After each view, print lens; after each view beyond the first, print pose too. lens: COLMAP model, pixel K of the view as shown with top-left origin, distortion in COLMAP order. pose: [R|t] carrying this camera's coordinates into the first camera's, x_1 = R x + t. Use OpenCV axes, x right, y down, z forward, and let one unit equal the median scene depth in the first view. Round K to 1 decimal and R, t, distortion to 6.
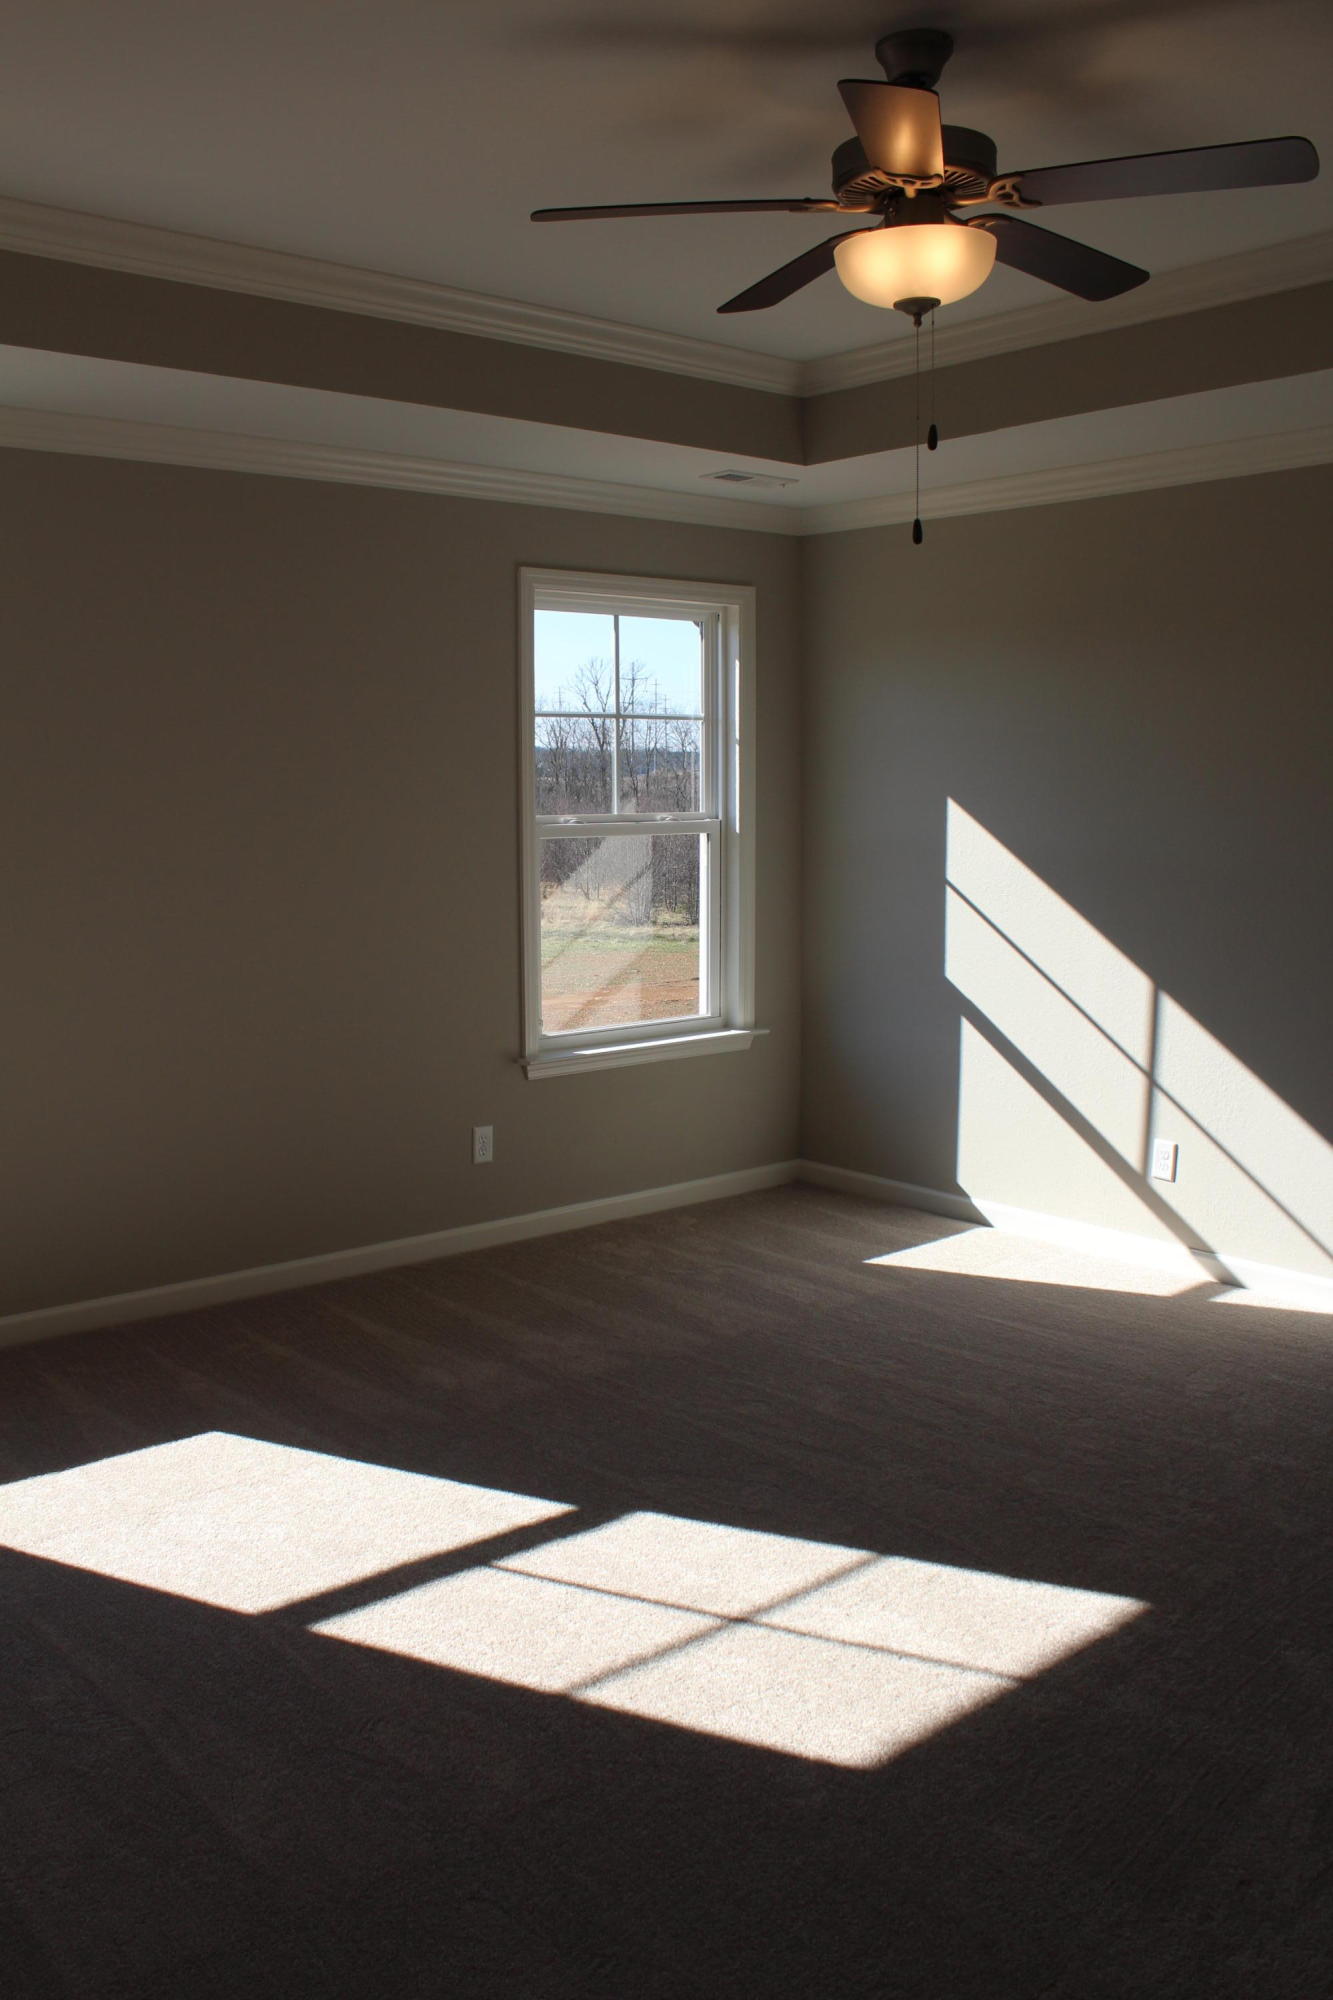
lens RADIAL K [[1714.0, 0, 606.5], [0, 1714.0, 947.0], [0, 0, 1]] dist [-0.001769, -0.001645]
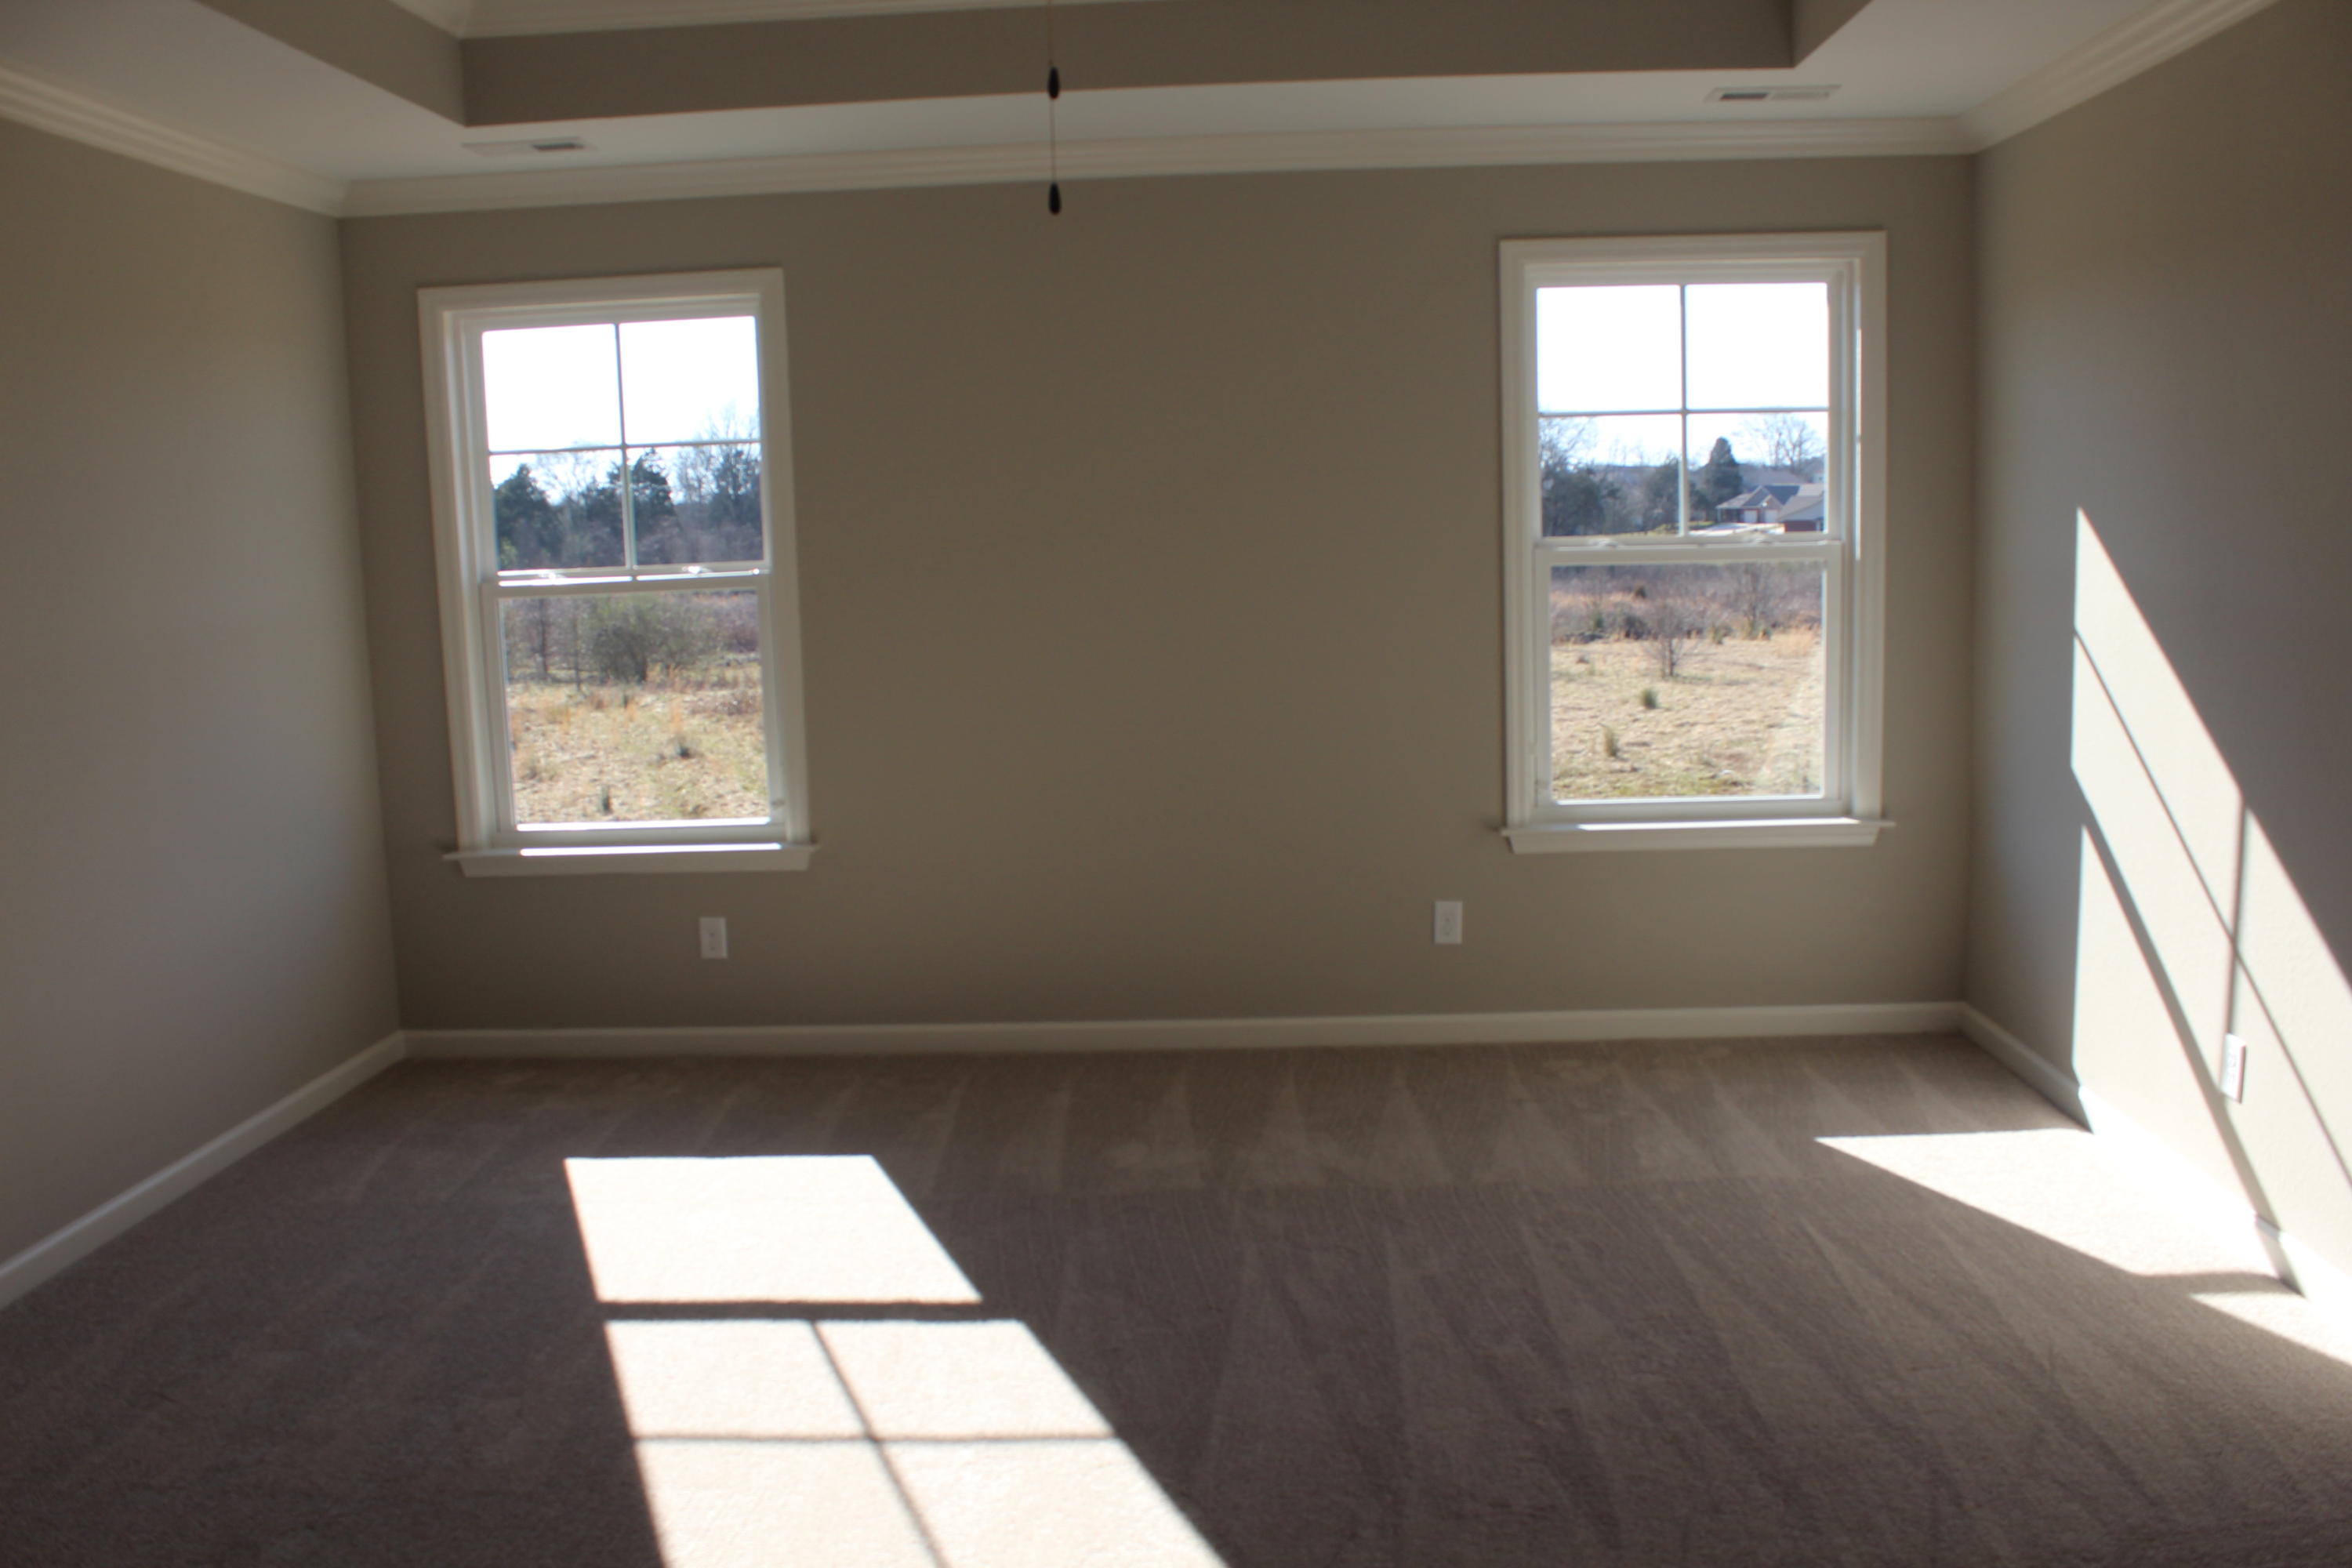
lens RADIAL K [[1943.4, 0, 1239.8], [0, 1943.4, 734.3], [0, 0, 1]] dist [-0.049042, -0.001438]
pose [[0.767763, 0.061923, -0.637735, 0.463323], [-0.043417, 0.998059, 0.044641, -0.017440], [0.639261, -0.006585, 0.768962, 0.187008]]
